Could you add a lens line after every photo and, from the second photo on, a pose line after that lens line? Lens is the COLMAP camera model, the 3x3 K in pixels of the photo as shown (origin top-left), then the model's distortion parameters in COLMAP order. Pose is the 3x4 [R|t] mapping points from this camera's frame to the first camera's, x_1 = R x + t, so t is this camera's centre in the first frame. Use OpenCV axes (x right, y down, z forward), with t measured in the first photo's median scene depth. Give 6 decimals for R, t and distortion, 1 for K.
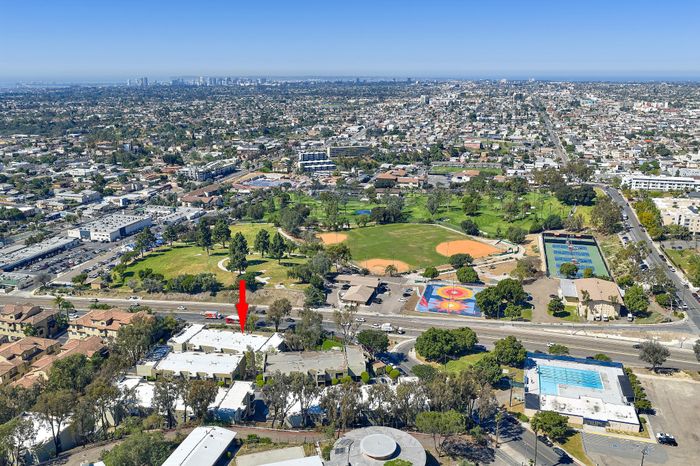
lens RADIAL K [[576.2, 0, 361.0], [0, 576.2, 230.7], [0, 0, 1]] dist [0.001236, -0.001082]
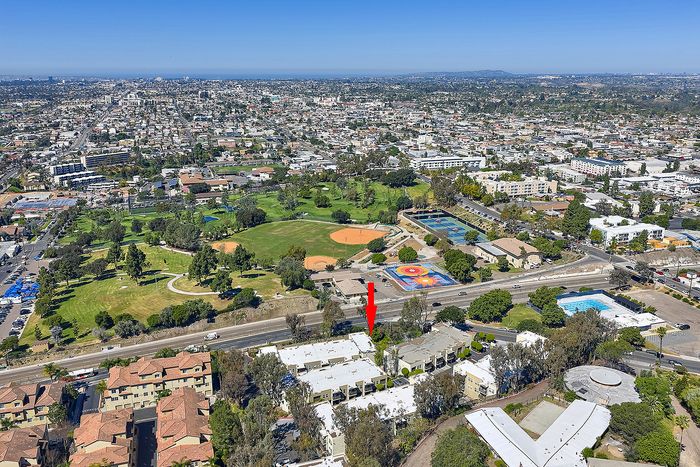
lens RADIAL K [[576.2, 0, 361.0], [0, 576.2, 231.2], [0, 0, 1]] dist [0.001236, -0.001082]
pose [[0.836071, -0.146903, 0.528587, -0.493445], [0.144581, 0.988422, 0.046014, -0.033108], [-0.529227, 0.037953, 0.847631, 0.105619]]
